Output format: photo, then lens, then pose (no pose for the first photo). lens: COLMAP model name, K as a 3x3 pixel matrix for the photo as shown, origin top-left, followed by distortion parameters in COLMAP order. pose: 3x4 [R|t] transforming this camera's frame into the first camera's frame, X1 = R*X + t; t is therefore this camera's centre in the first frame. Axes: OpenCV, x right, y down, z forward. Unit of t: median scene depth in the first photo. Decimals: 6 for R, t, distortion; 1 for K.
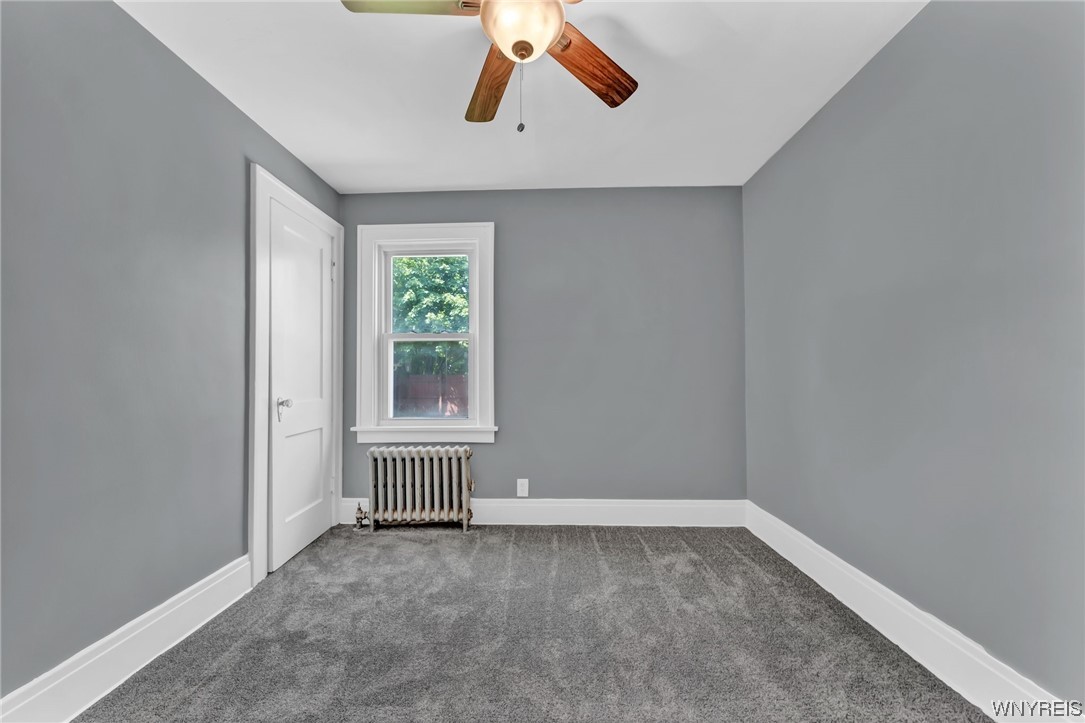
lens RADIAL K [[382.2, 0, 541.1], [0, 382.2, 370.5], [0, 0, 1]] dist [-0.002061, 0.000114]
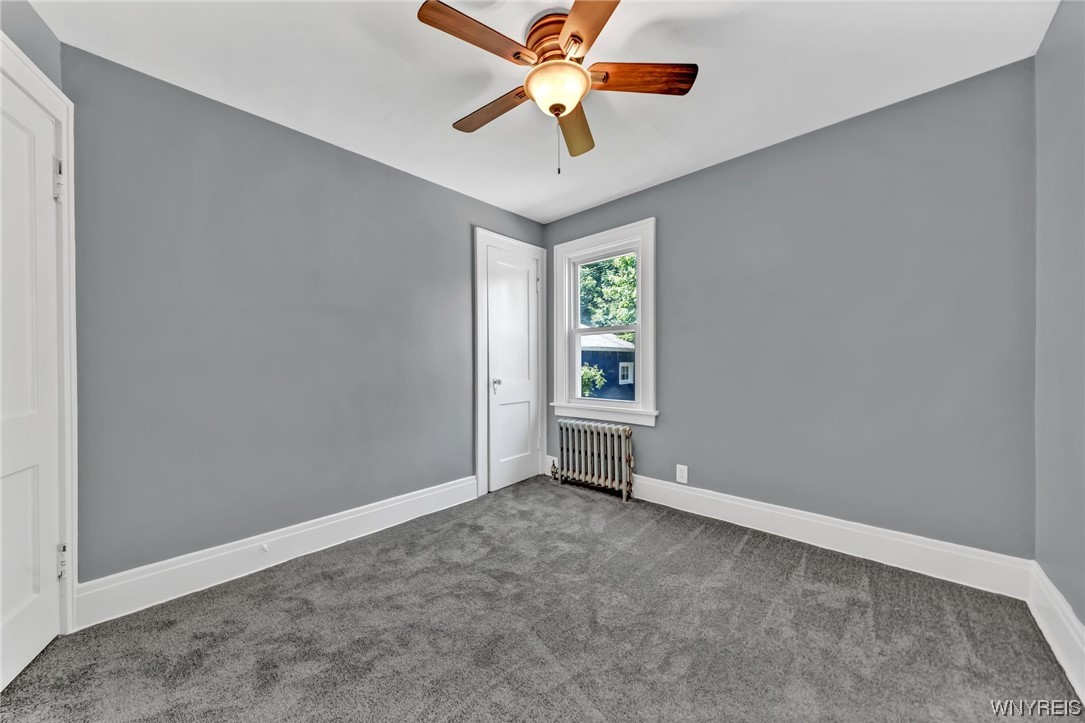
lens RADIAL K [[382.2, 0, 535.5], [0, 382.2, 364.8], [0, 0, 1]] dist [-0.002061, 0.000114]
pose [[0.746044, 0.002947, -0.665890, 0.402380], [0.011796, 0.999775, 0.017640, -0.005537], [0.665792, -0.021015, 0.745841, -0.010482]]
